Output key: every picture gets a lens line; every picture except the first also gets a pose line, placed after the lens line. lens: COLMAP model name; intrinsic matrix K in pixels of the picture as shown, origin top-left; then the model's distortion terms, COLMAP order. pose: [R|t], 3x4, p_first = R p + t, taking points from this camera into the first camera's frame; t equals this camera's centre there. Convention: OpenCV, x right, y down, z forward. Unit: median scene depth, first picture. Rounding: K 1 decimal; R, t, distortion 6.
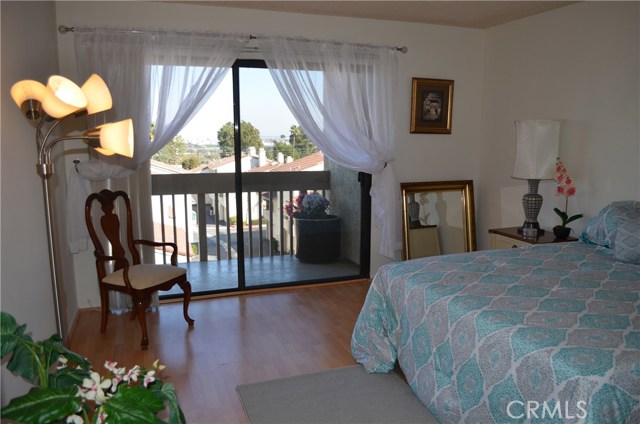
lens RADIAL K [[503.0, 0, 330.7], [0, 503.0, 215.5], [0, 0, 1]] dist [-0.077121, 0.006760]
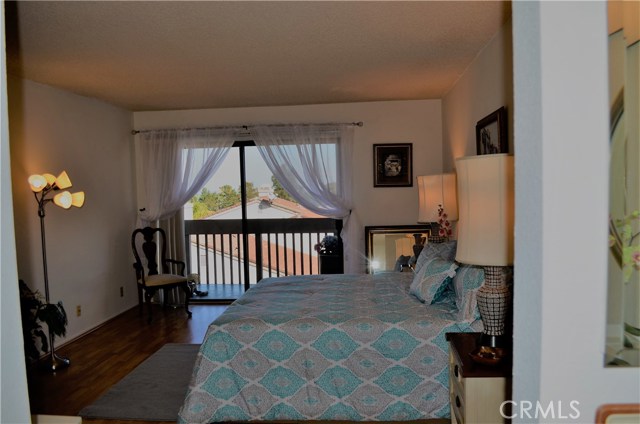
lens RADIAL K [[503.0, 0, 330.7], [0, 503.0, 215.5], [0, 0, 1]] dist [-0.077121, 0.006760]
pose [[0.909337, -0.001372, -0.416058, 0.711901], [-0.040899, 0.994857, -0.092669, 0.035990], [0.414045, 0.101284, 0.904604, -0.229646]]
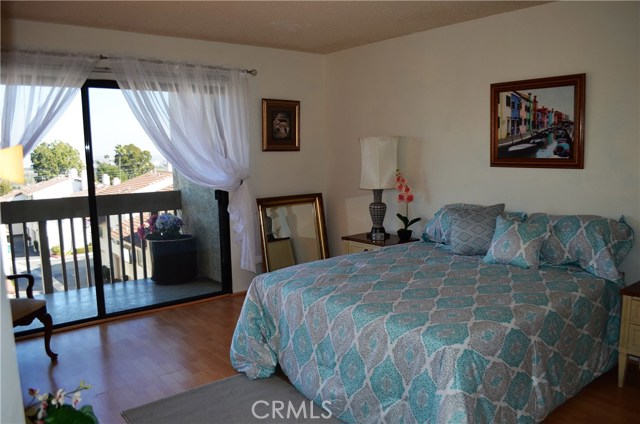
lens RADIAL K [[503.0, 0, 330.7], [0, 503.0, 215.5], [0, 0, 1]] dist [-0.077121, 0.006760]
pose [[0.946033, -0.057659, 0.318900, -0.060087], [0.068124, 0.997440, -0.021750, 0.003714], [-0.316829, 0.042301, 0.947539, -0.044729]]
